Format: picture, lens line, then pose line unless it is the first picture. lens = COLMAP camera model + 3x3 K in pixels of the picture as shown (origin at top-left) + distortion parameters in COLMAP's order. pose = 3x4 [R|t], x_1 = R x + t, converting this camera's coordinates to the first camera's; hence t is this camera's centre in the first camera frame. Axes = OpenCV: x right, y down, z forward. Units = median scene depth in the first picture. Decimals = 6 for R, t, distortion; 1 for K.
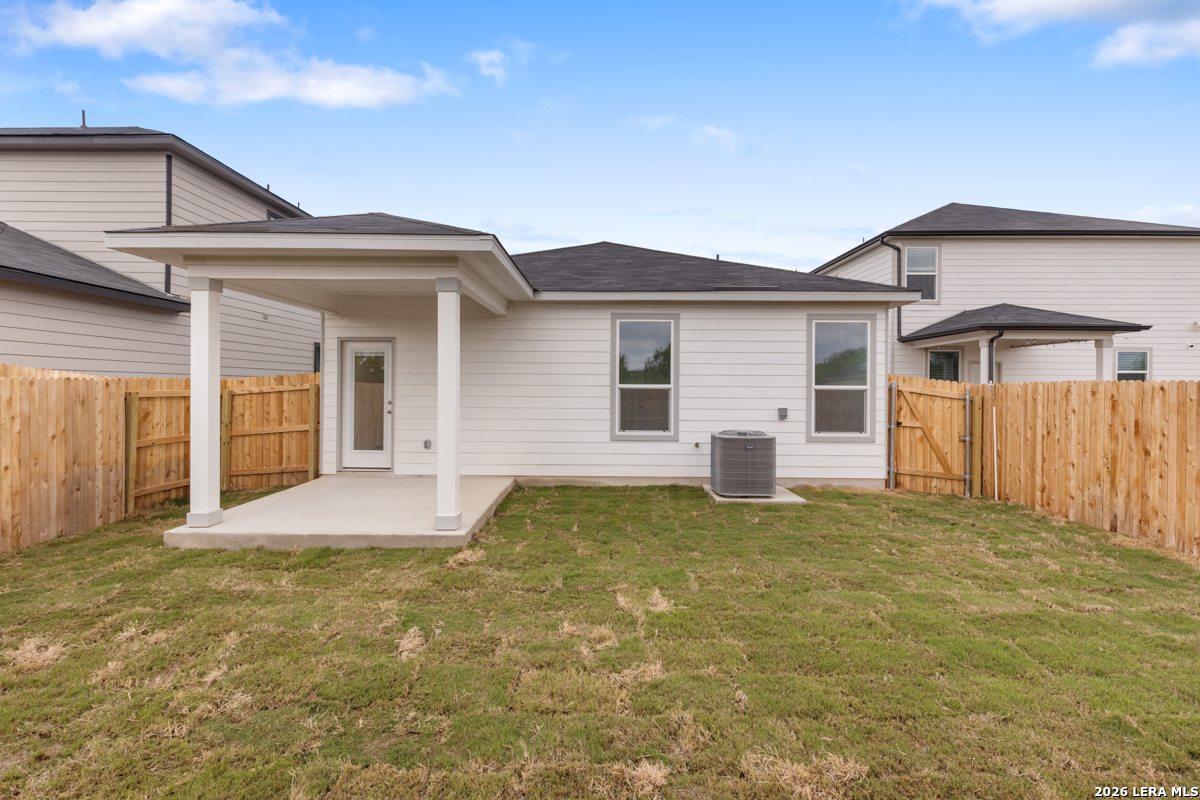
lens RADIAL K [[555.0, 0, 604.8], [0, 555.0, 391.0], [0, 0, 1]] dist [-0.002971, 0.000103]
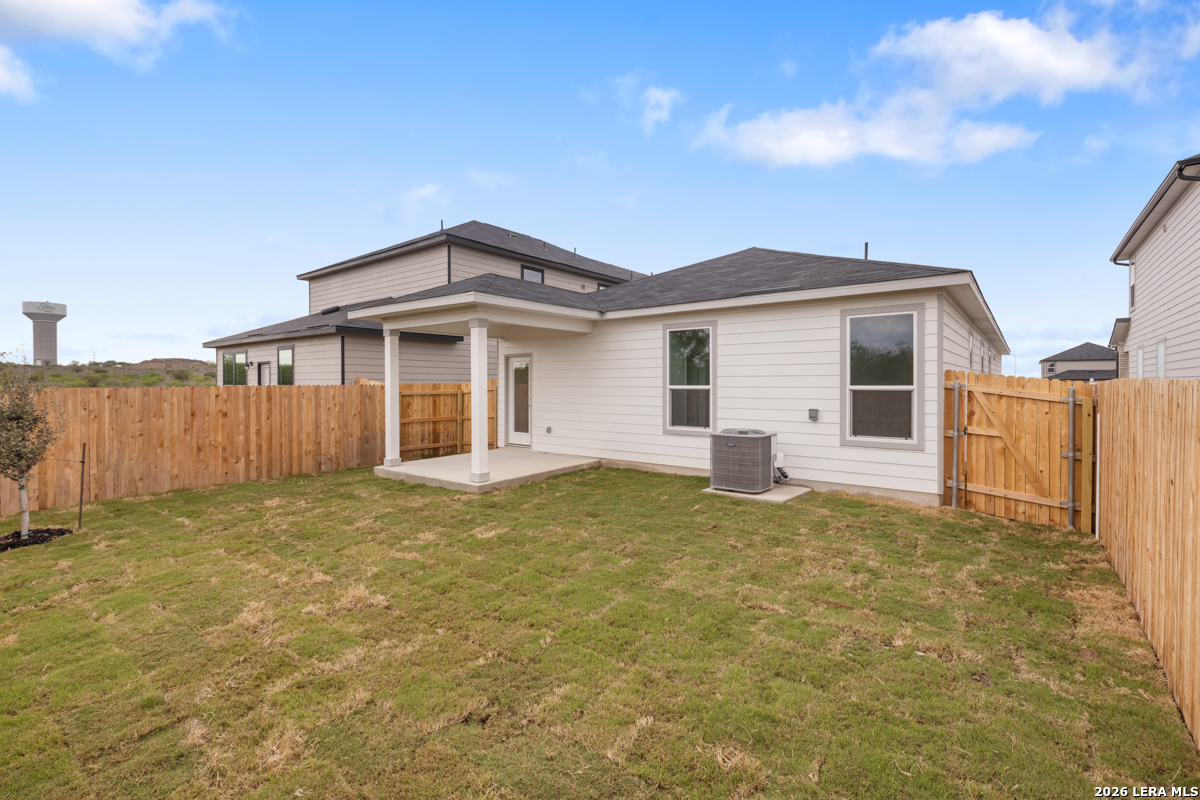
lens RADIAL K [[555.0, 0, 610.0], [0, 555.0, 396.3], [0, 0, 1]] dist [-0.002971, 0.000103]
pose [[0.786518, 0.006175, -0.617536, 0.639378], [0.000024, 0.999950, 0.010029, -0.001463], [0.617567, -0.007903, 0.786479, 0.014993]]
